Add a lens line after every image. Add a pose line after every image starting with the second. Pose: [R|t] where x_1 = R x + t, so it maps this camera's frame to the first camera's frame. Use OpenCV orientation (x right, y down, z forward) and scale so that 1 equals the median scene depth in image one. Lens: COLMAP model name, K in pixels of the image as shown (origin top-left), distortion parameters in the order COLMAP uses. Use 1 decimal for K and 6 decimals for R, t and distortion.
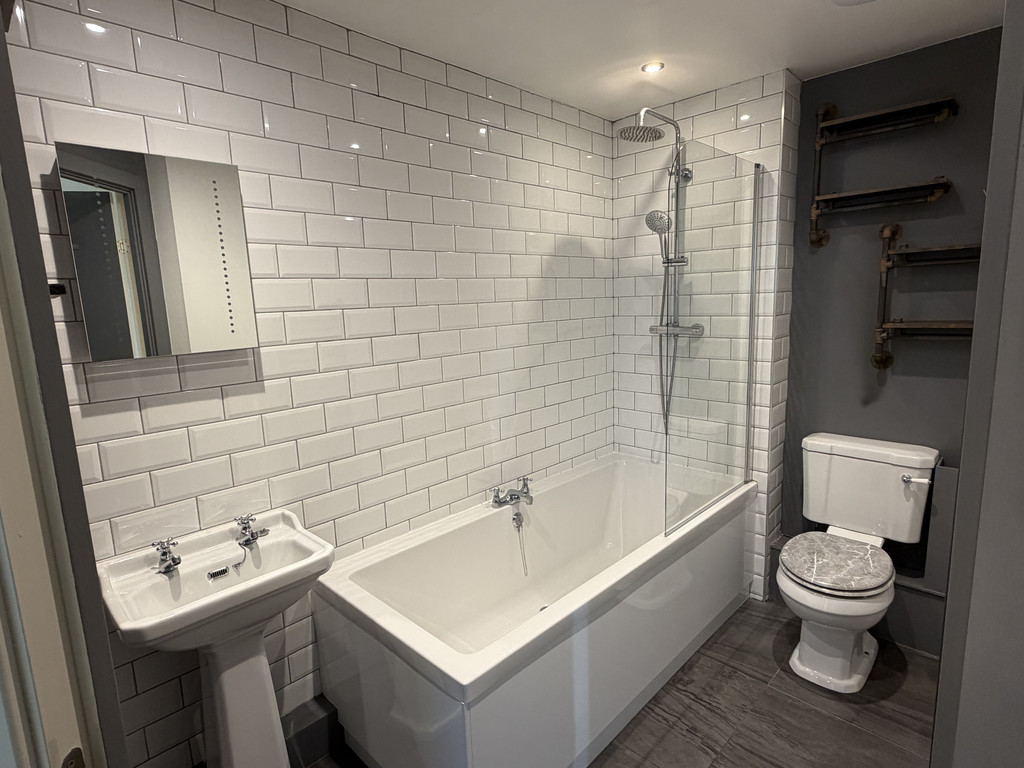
lens RADIAL K [[541.0, 0, 512.5], [0, 541.0, 383.8], [0, 0, 1]] dist [-0.005345, -0.000525]
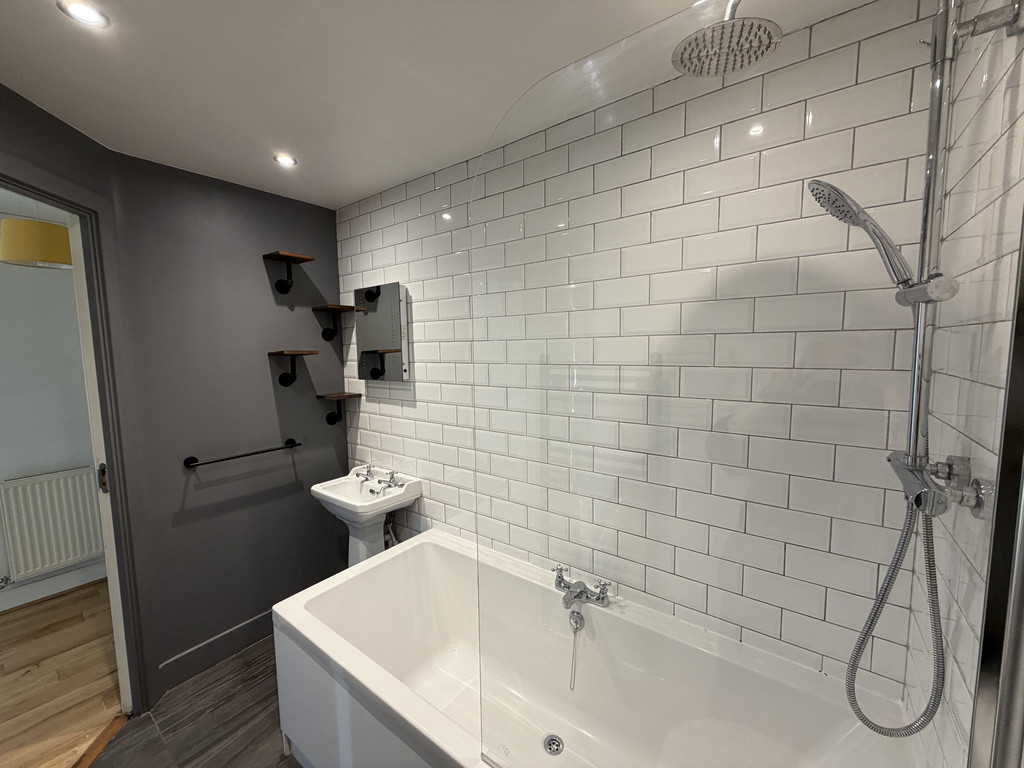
lens RADIAL K [[407.3, 0, 511.7], [0, 407.3, 386.7], [0, 0, 1]] dist [0.000708, 0.000229]
pose [[0.137250, 0.128326, -0.982189, 0.760142], [-0.147751, 0.983132, 0.107803, -0.212973], [0.979455, 0.130323, 0.153895, 0.982103]]
